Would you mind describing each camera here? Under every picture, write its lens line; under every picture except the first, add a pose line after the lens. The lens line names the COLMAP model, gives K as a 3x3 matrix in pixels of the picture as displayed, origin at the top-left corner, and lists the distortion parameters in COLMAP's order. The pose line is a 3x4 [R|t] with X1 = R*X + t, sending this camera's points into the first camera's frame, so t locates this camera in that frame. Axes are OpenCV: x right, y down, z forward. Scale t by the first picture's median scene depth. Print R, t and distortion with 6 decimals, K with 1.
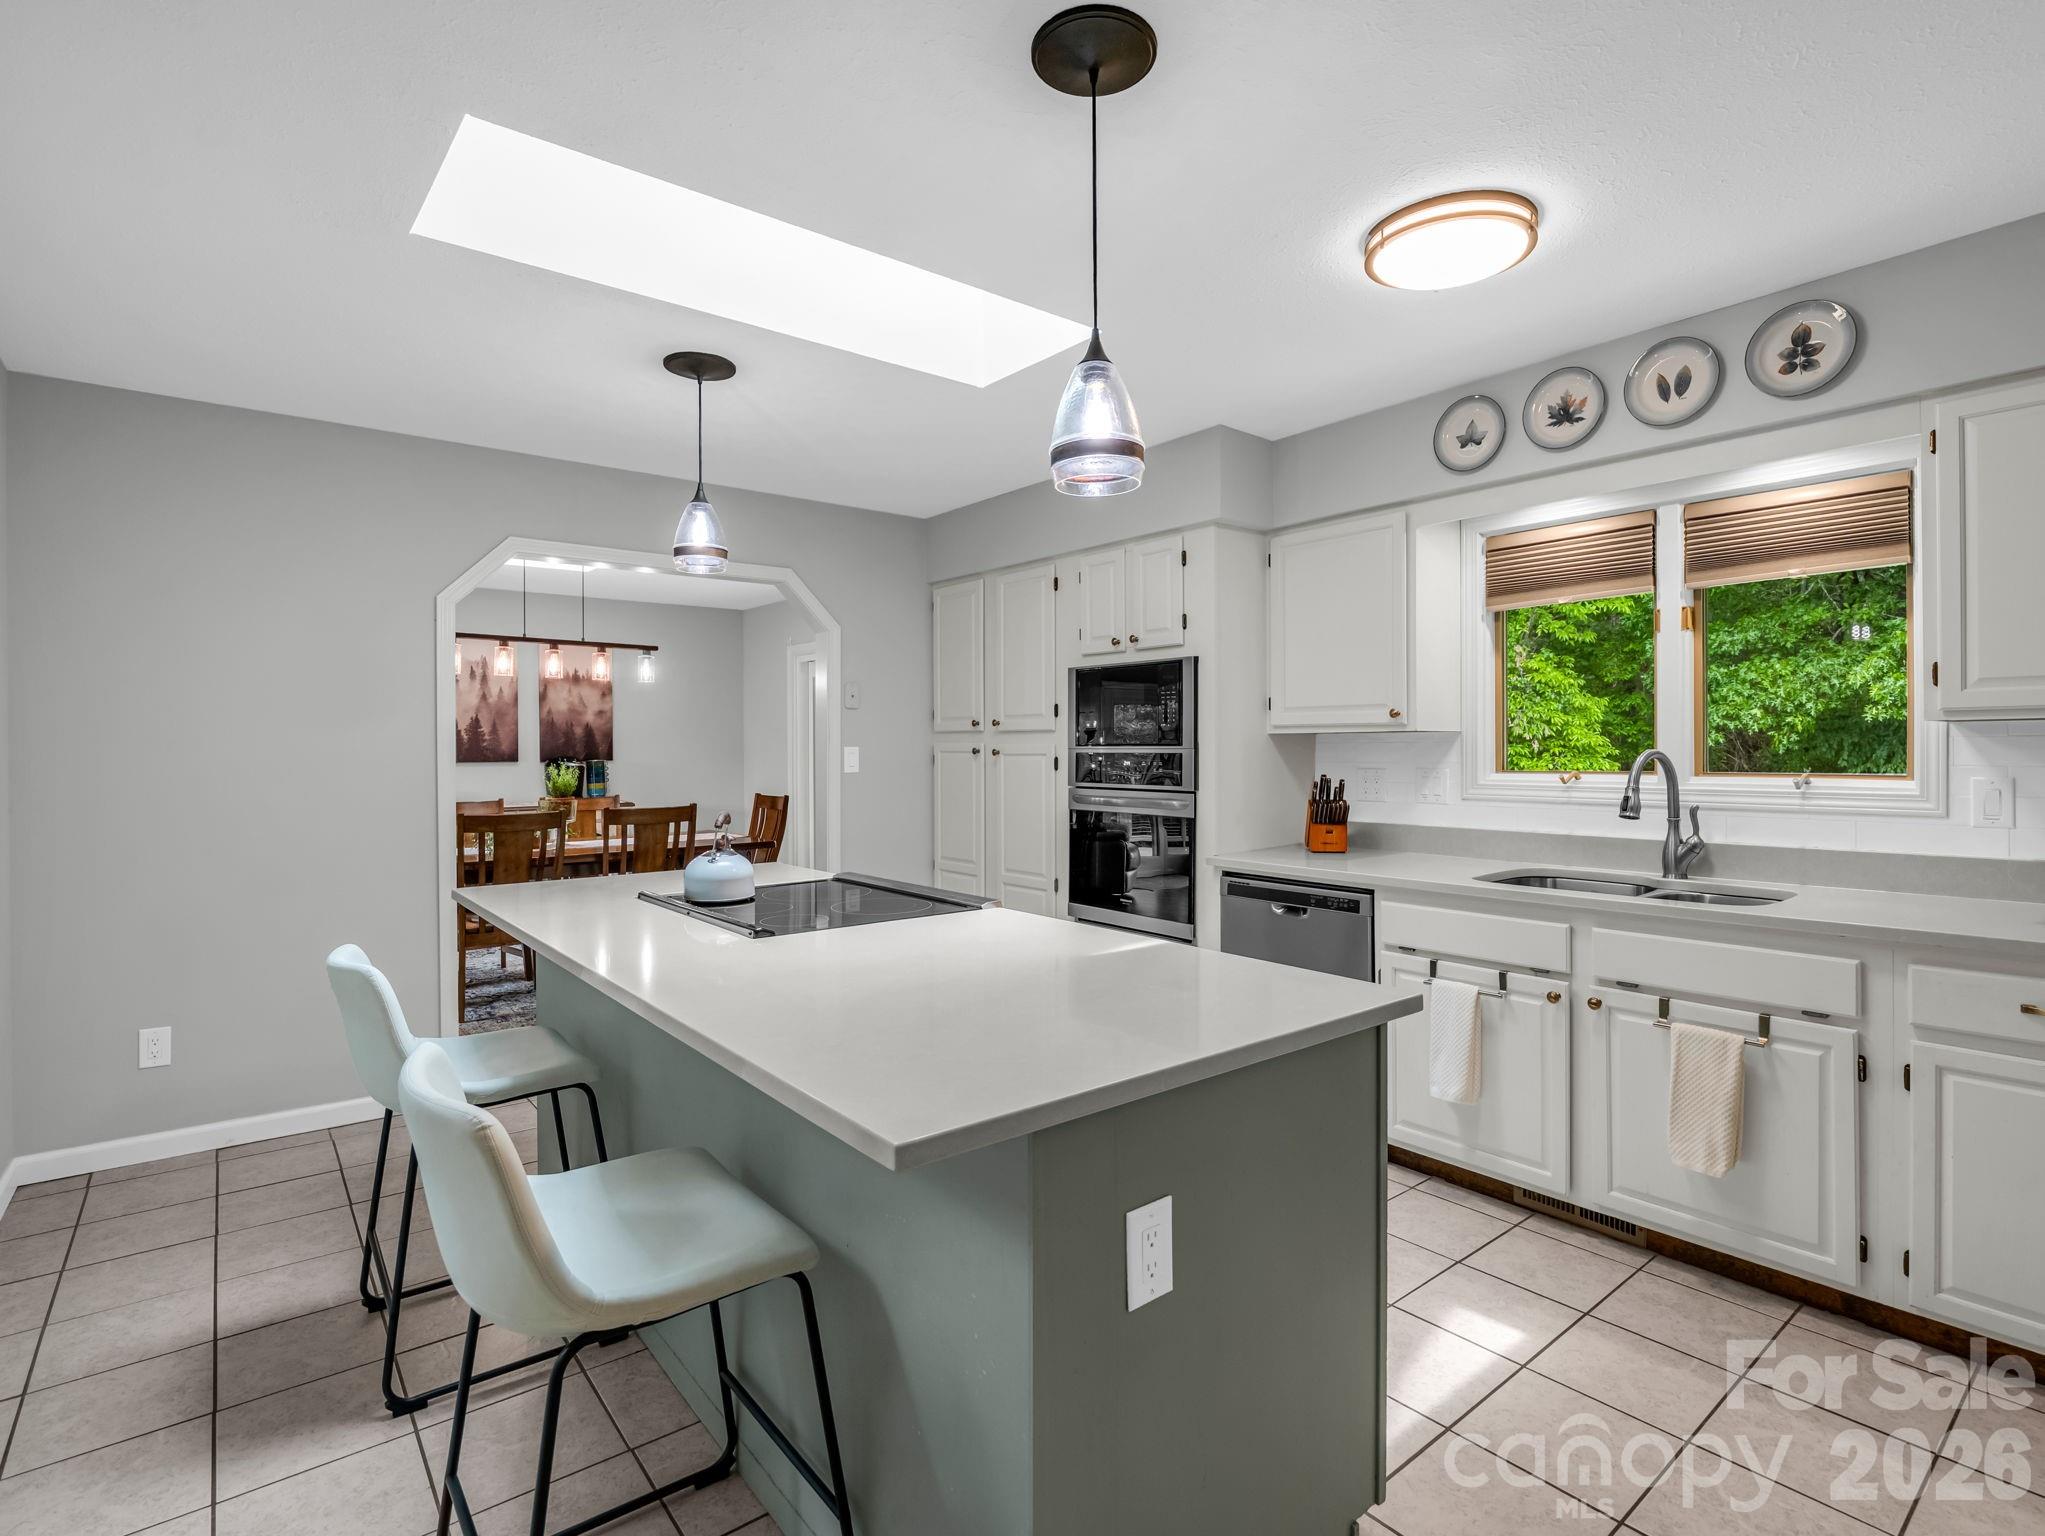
lens RADIAL K [[1019.5, 0, 1032.3], [0, 1019.5, 756.4], [0, 0, 1]] dist [-0.013842, -0.000715]
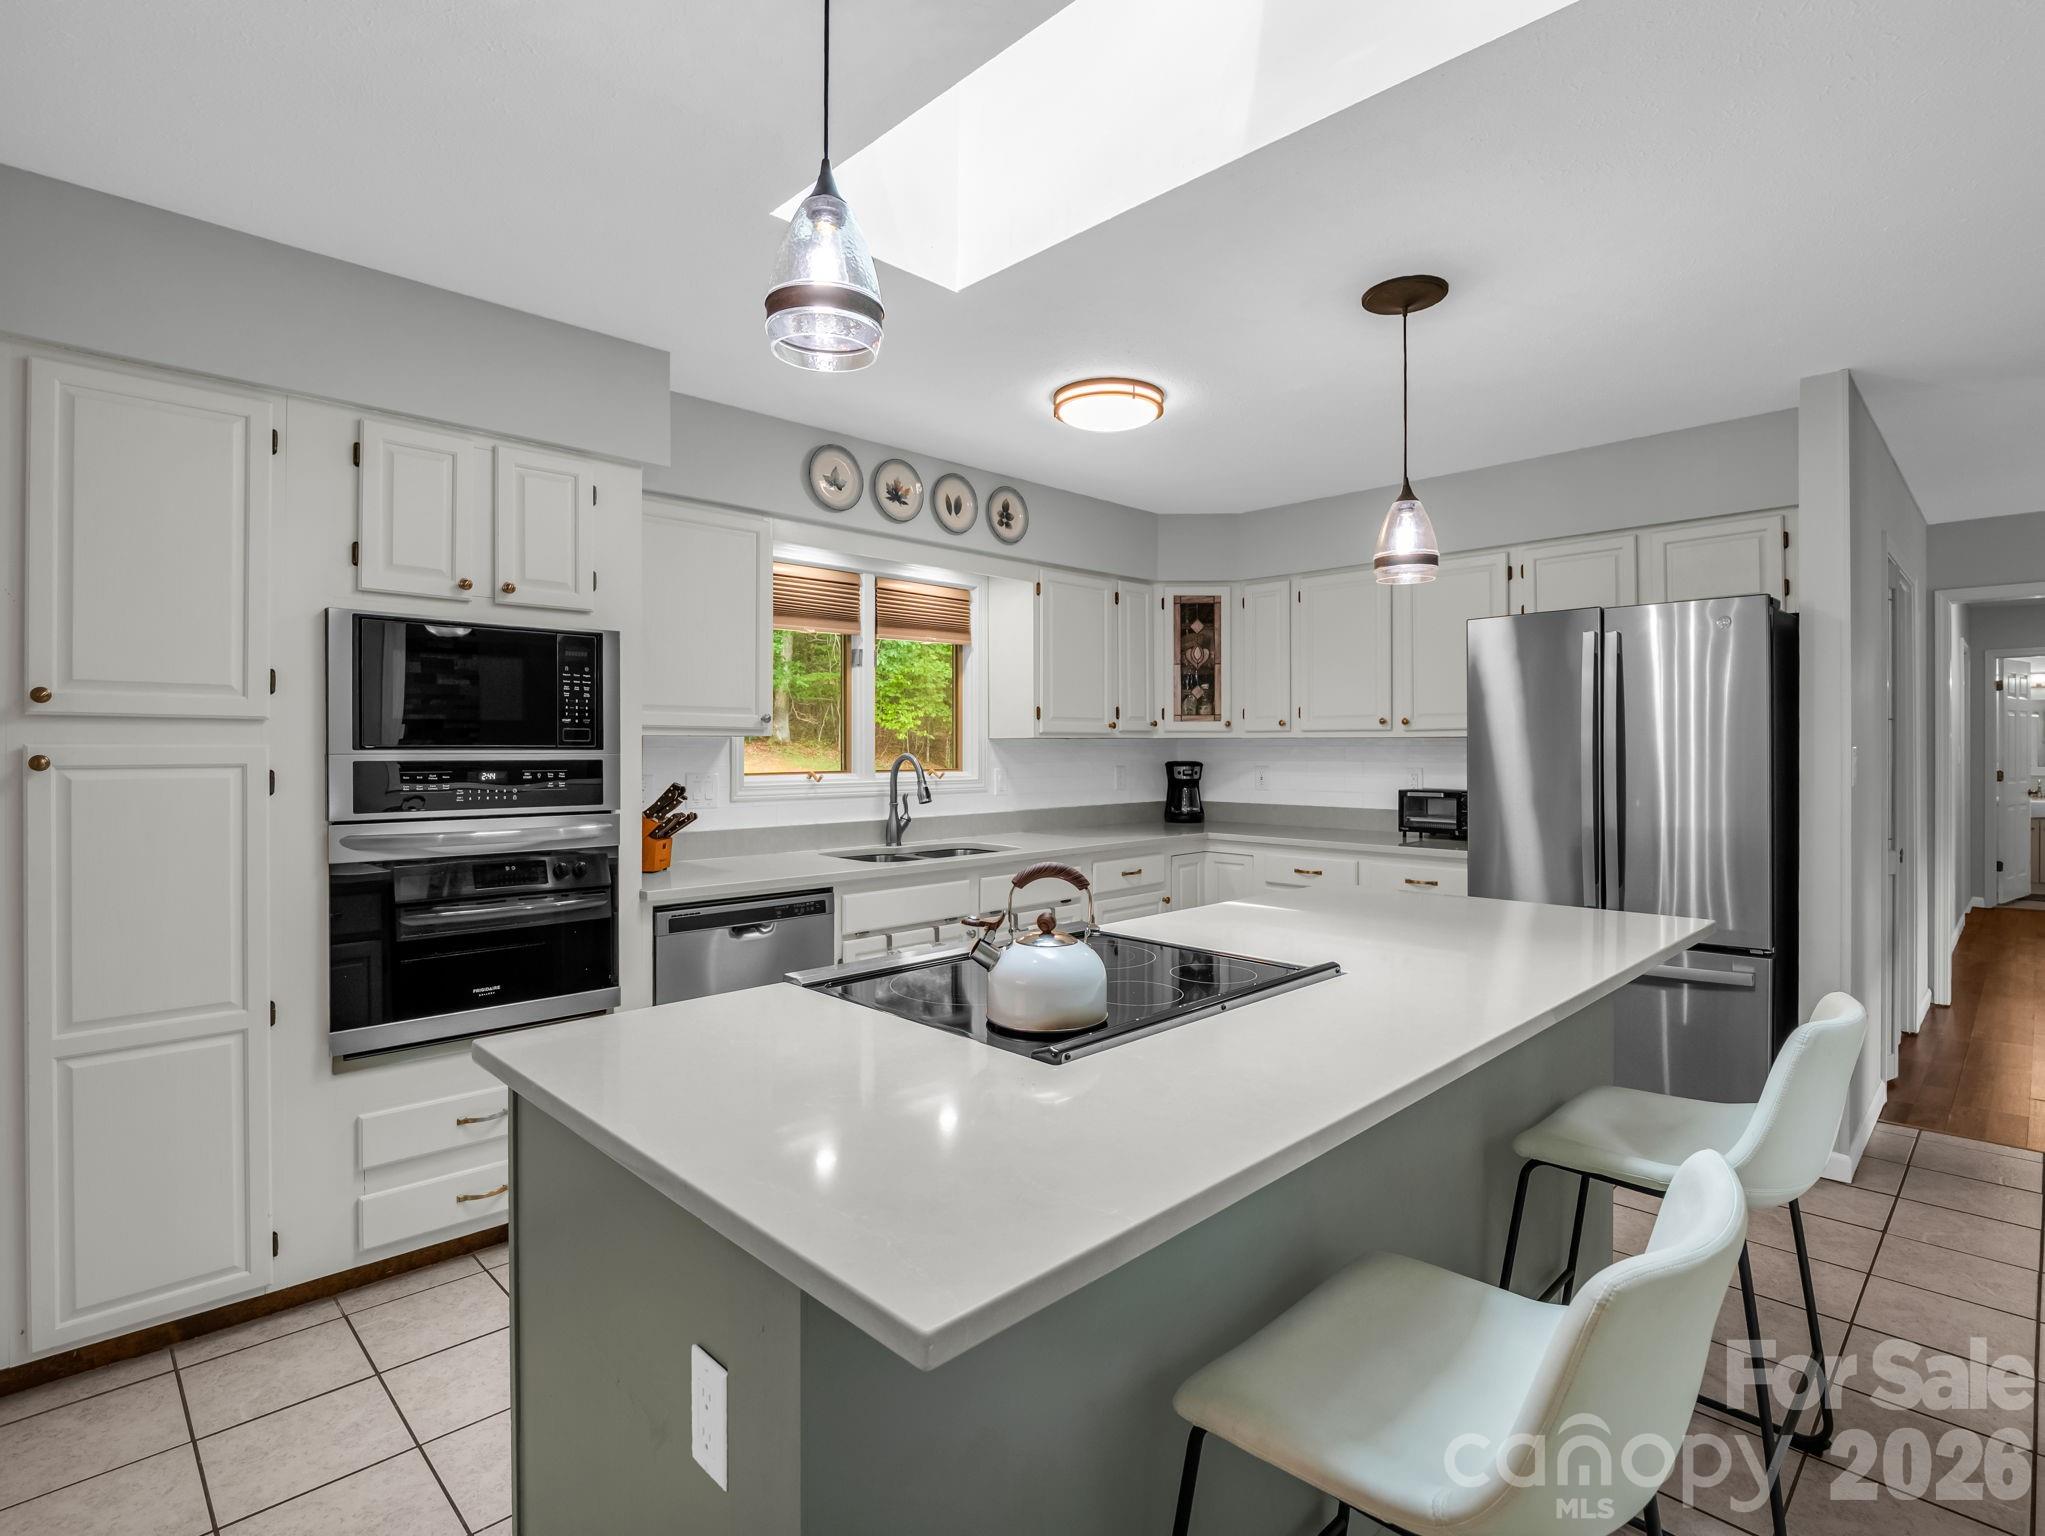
lens RADIAL K [[1019.5, 0, 1030.8], [0, 1019.5, 755.1], [0, 0, 1]] dist [-0.013842, -0.000715]
pose [[-0.109847, 0.001256, 0.993948, -0.735261], [0.013063, 0.999915, 0.000181, -0.002450], [-0.993863, 0.013004, -0.109854, 0.912788]]
